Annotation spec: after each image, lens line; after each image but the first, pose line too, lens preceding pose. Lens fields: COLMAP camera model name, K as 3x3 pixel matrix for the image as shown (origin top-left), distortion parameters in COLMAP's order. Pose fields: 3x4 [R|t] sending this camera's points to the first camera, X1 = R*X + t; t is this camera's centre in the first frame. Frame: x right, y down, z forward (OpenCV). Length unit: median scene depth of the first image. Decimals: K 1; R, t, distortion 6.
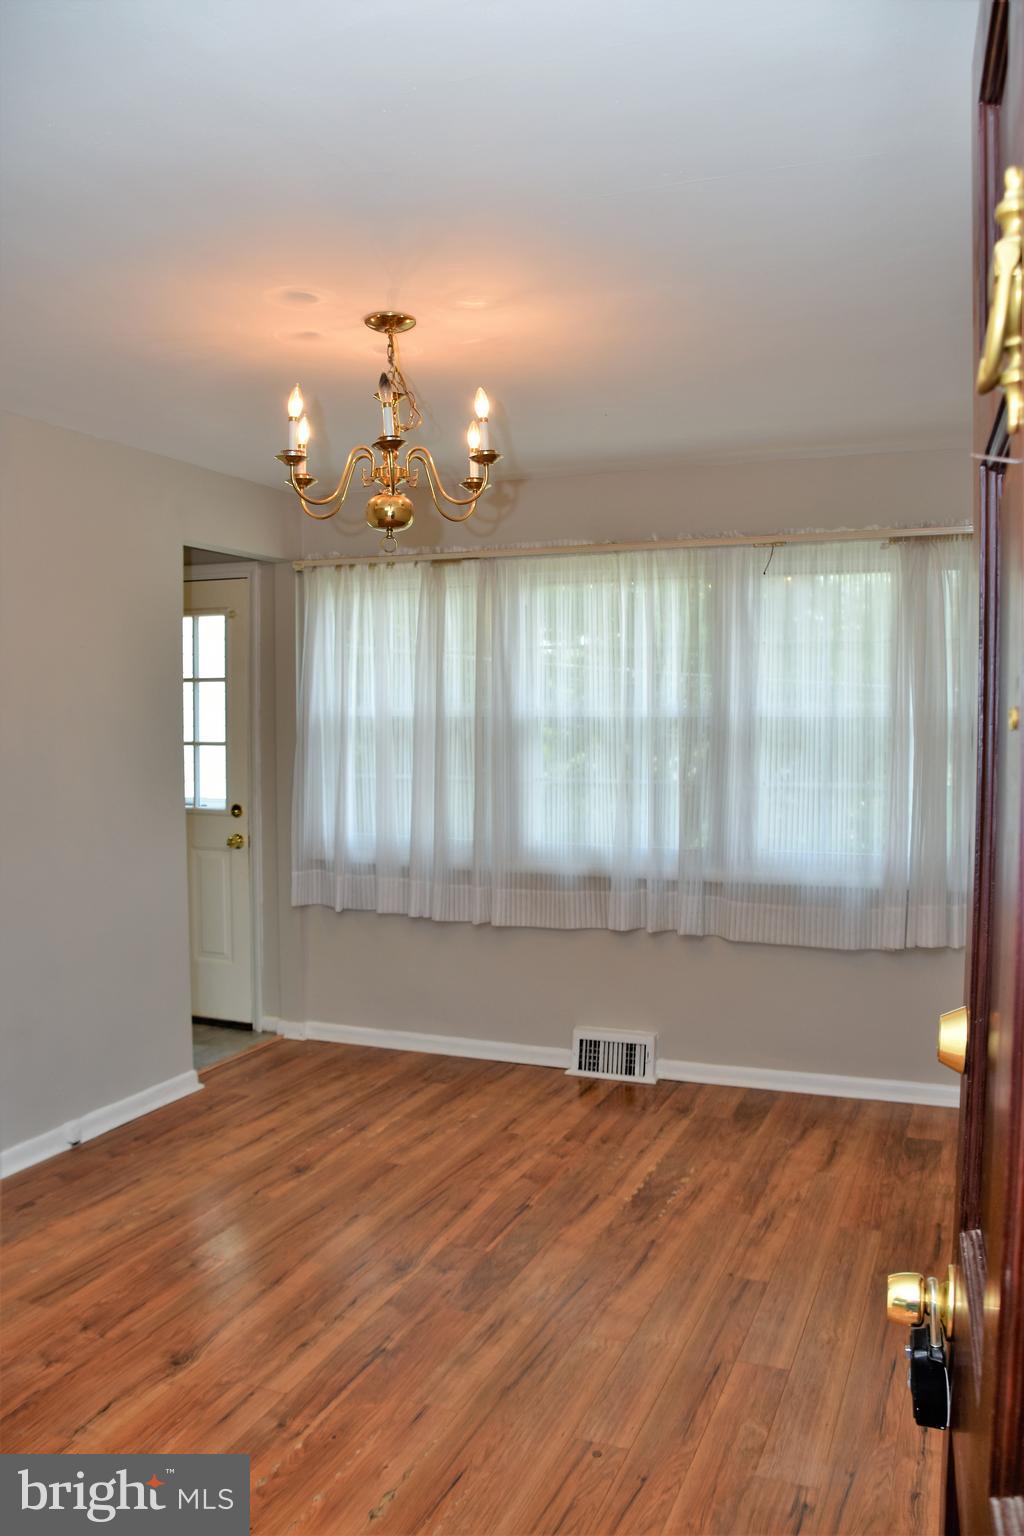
lens RADIAL K [[1232.2, 0, 502.1], [0, 1232.2, 772.1], [0, 0, 1]] dist [-0.169210, 0.105492]
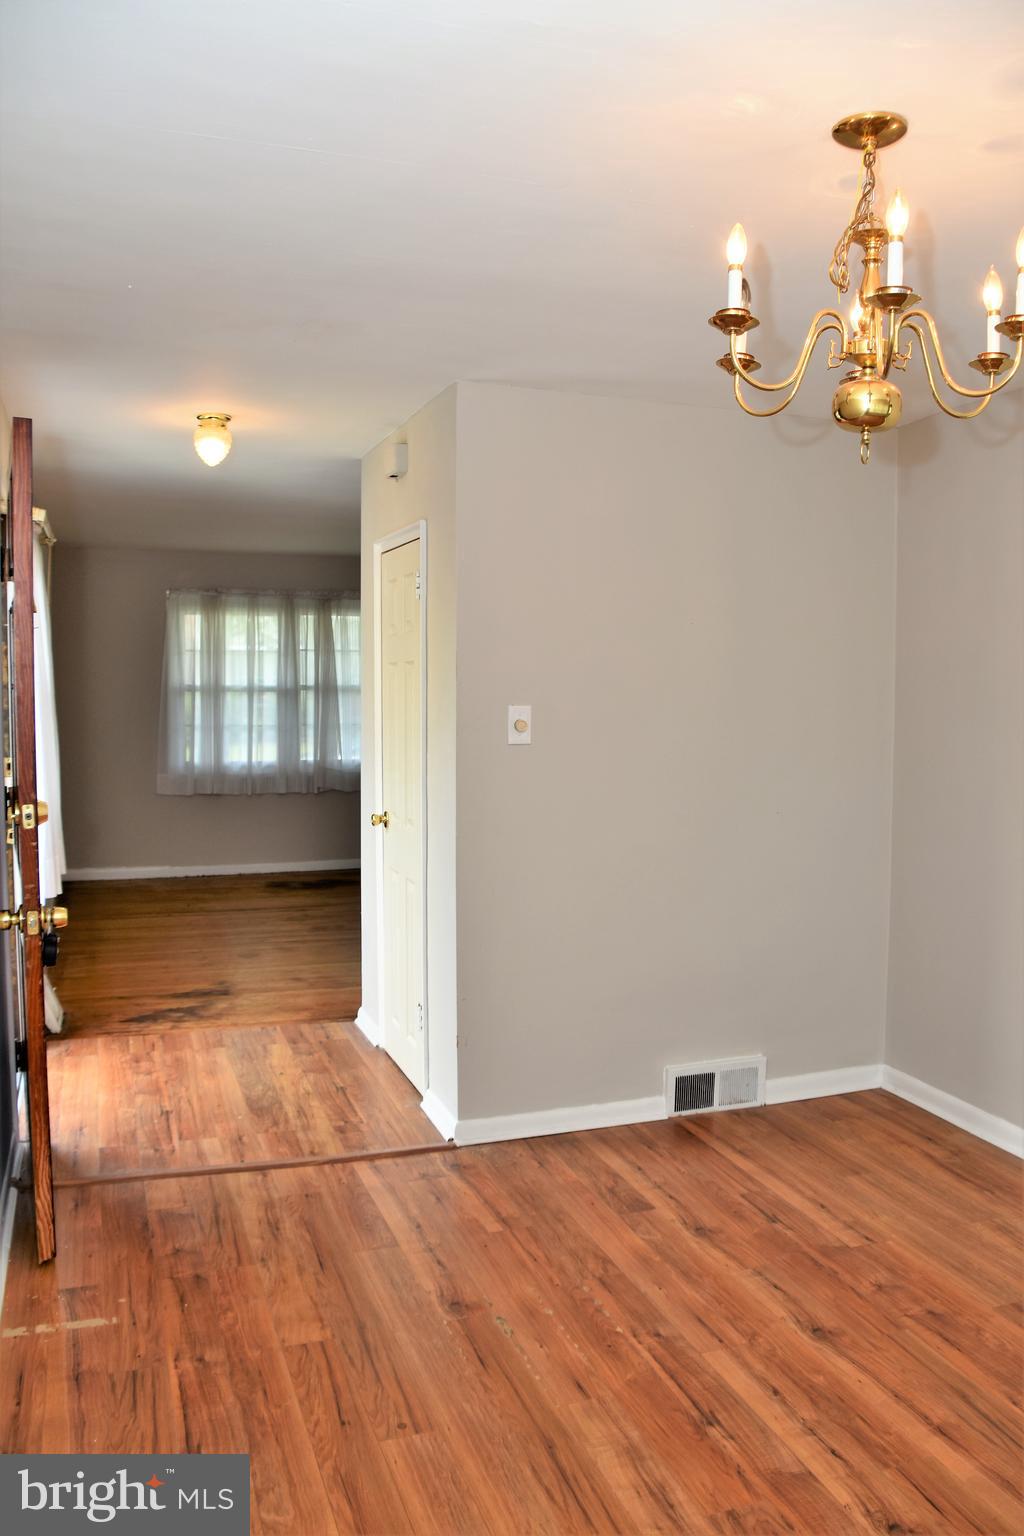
lens RADIAL K [[1232.2, 0, 502.1], [0, 1232.2, 772.1], [0, 0, 1]] dist [-0.169210, 0.105492]
pose [[-0.755251, 0.044740, -0.653907, 0.592666], [-0.036984, 0.993169, 0.110668, -0.077378], [0.654392, 0.107766, -0.748437, 1.601013]]
